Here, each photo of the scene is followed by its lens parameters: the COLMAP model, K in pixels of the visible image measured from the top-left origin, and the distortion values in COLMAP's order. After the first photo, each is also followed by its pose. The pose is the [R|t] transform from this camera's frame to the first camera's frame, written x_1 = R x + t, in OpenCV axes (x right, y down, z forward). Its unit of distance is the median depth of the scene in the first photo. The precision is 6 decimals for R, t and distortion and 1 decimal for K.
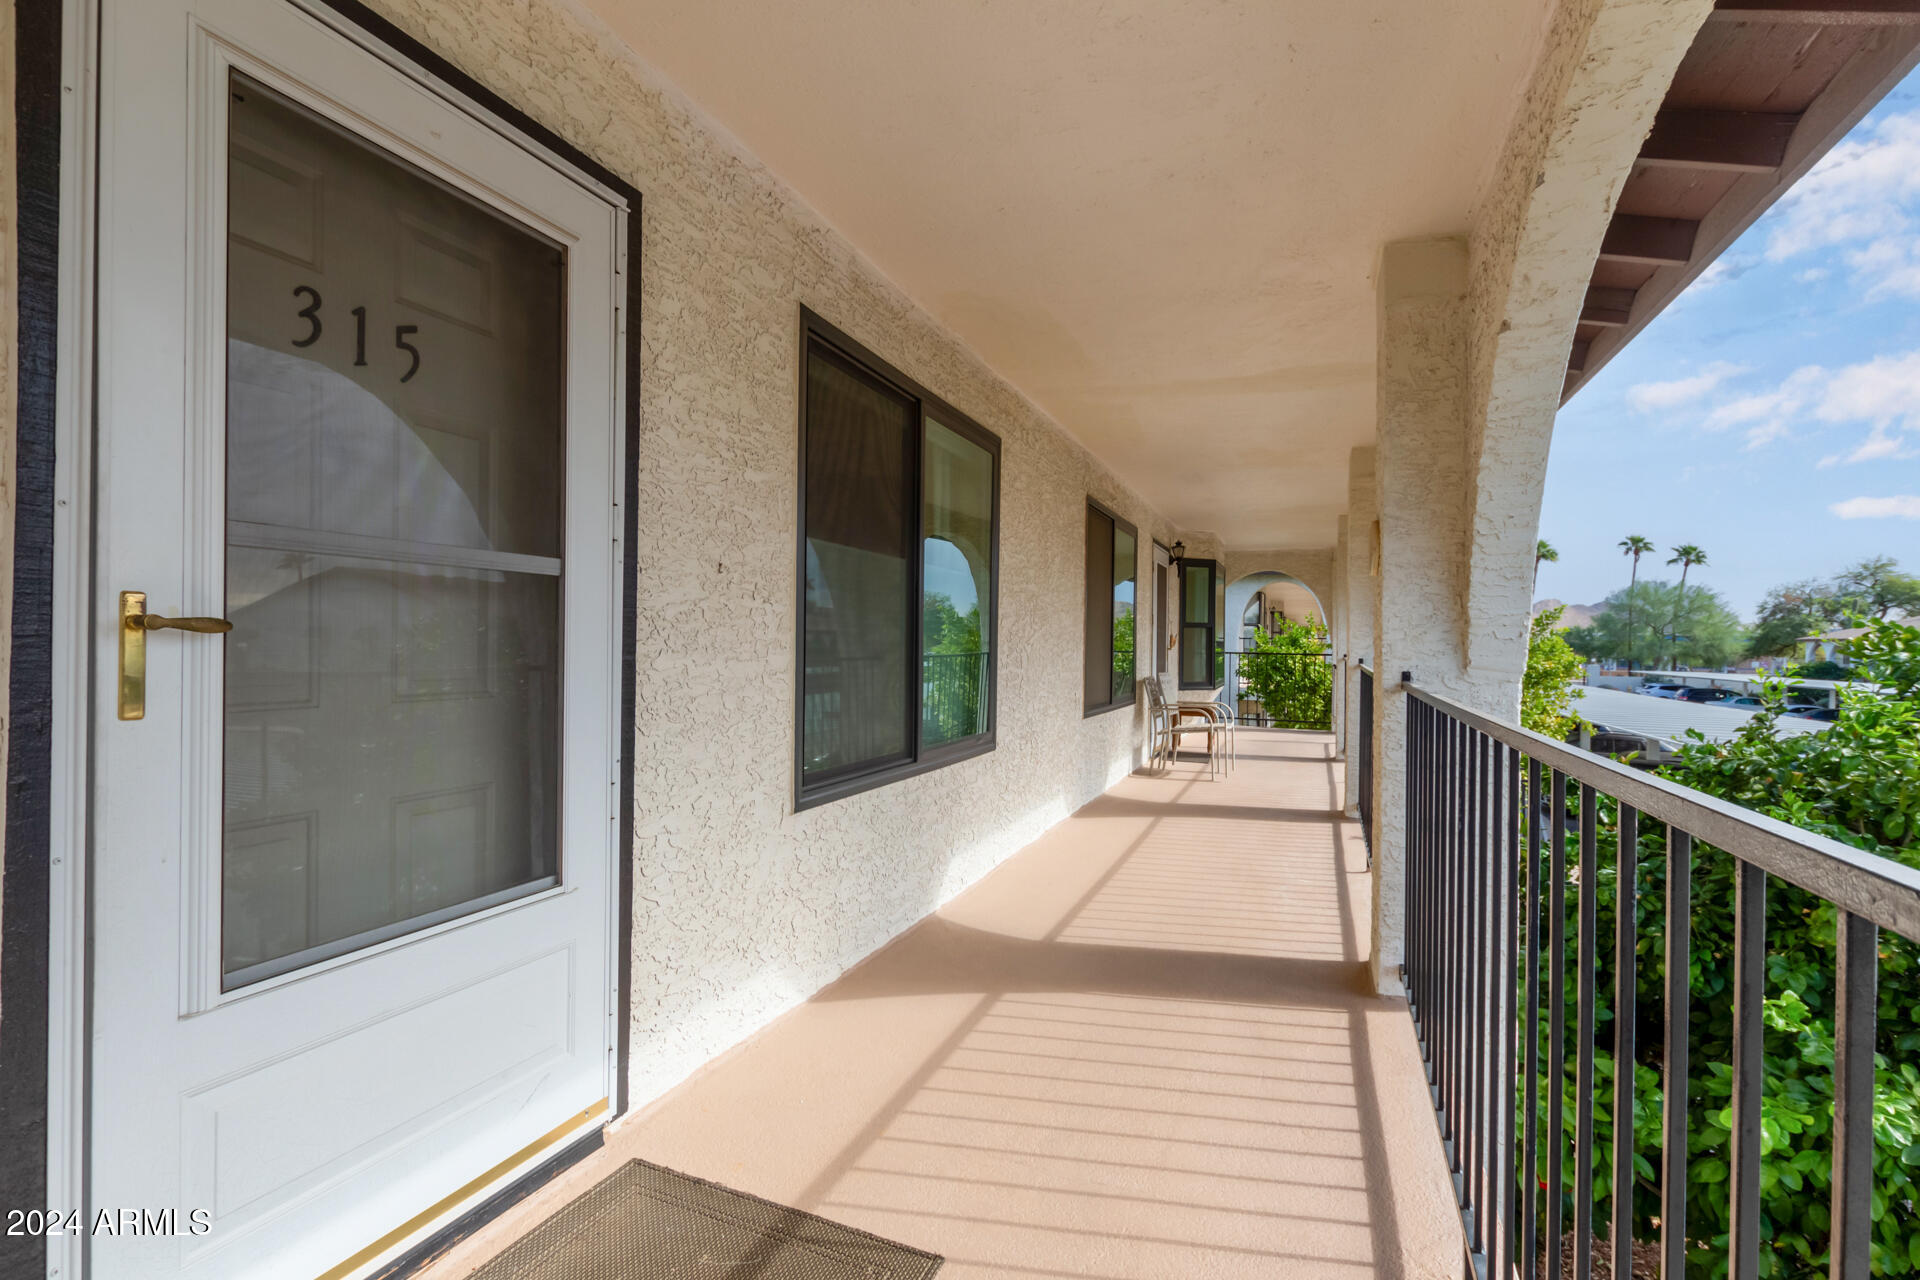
lens RADIAL K [[933.8, 0, 960.0], [0, 933.8, 640.0], [0, 0, 1]] dist [0.028176, -0.000176]
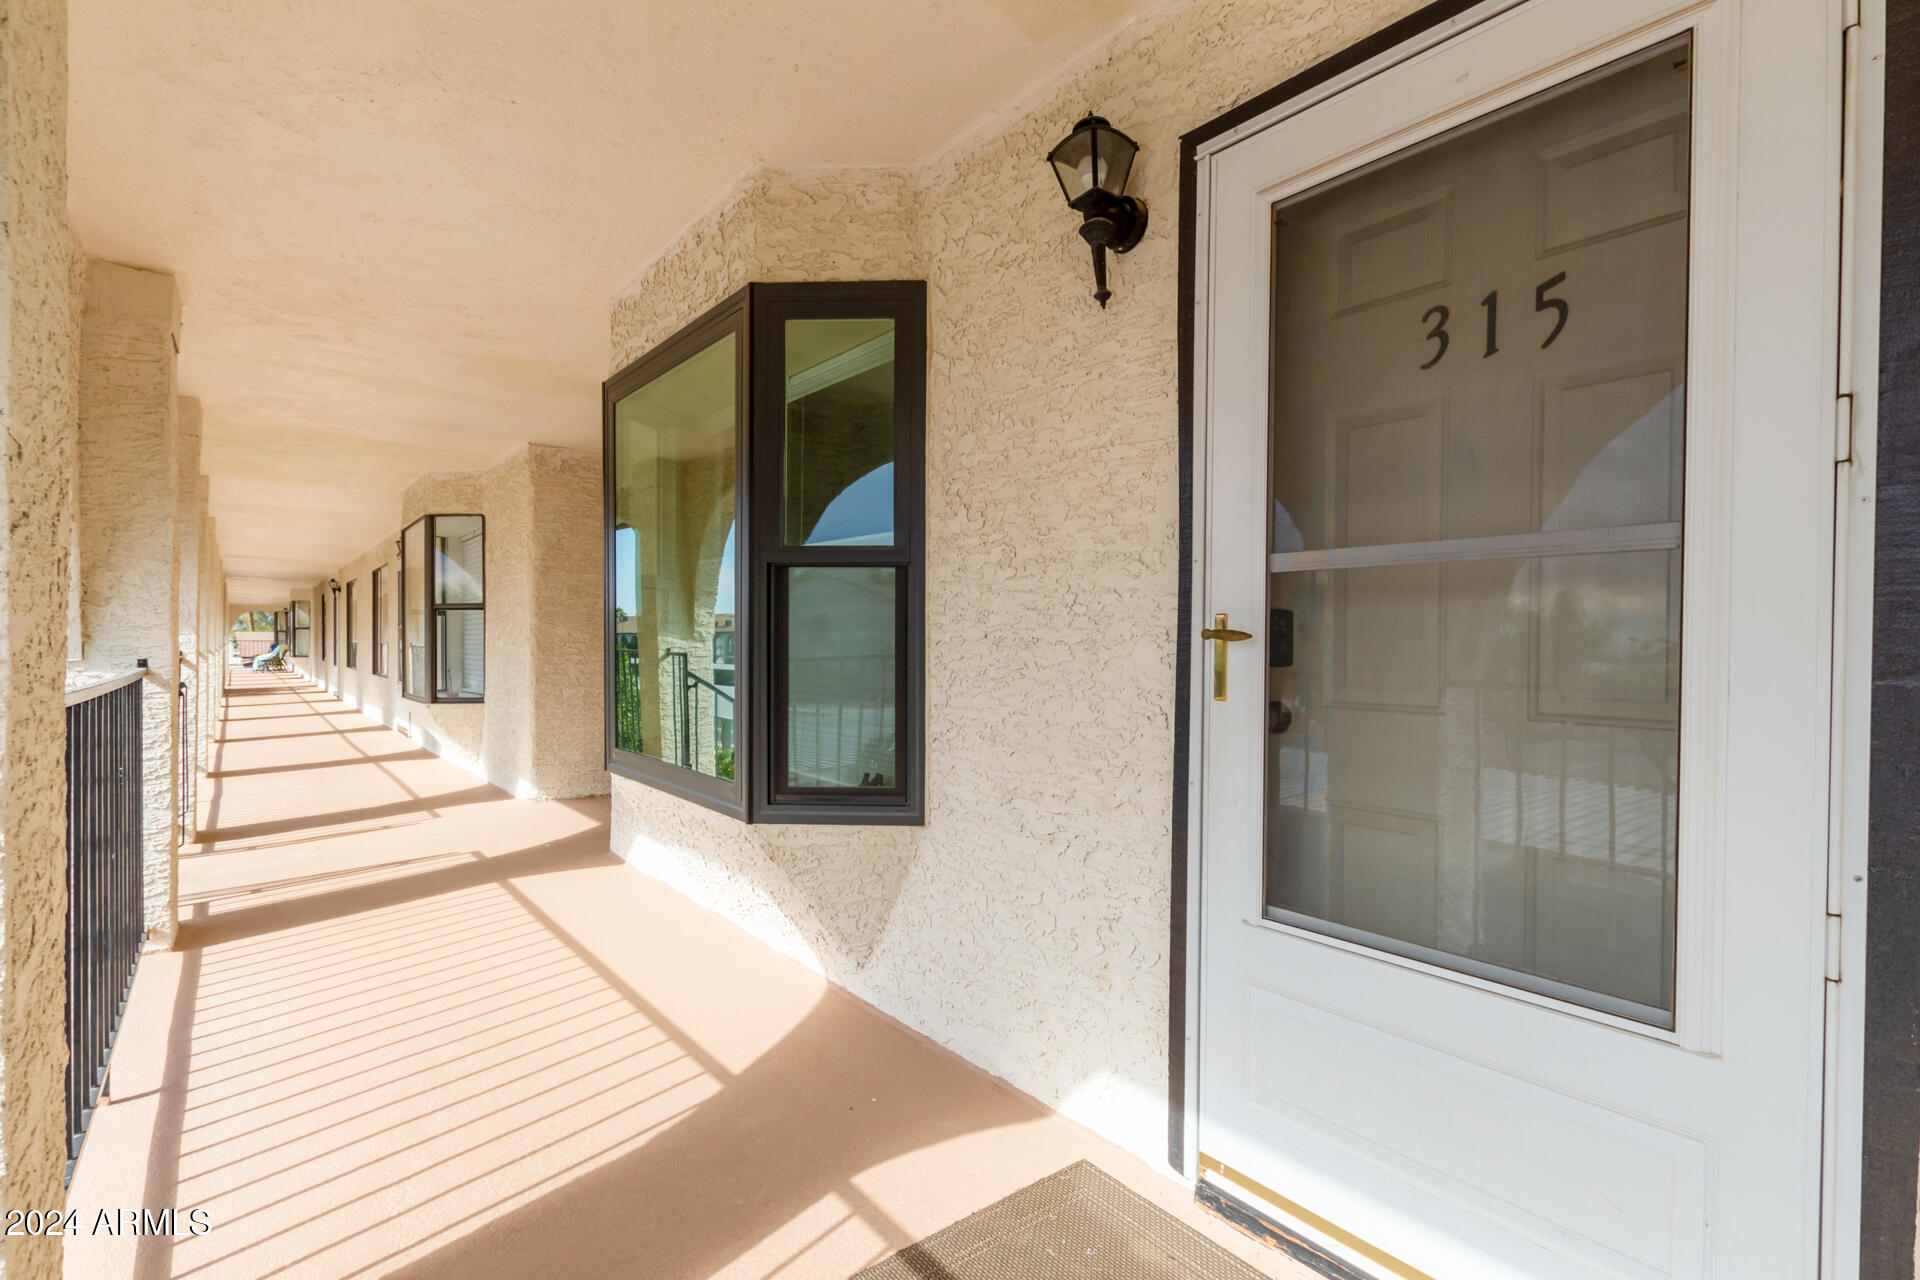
lens RADIAL K [[868.7, 0, 962.8], [0, 868.7, 646.8], [0, 0, 1]] dist [0.002437, -0.003652]
pose [[-0.487865, -0.006951, -0.872892, 0.387281], [-0.009848, 0.999948, -0.002459, 0.006004], [0.872864, 0.007397, -0.487908, 1.014397]]
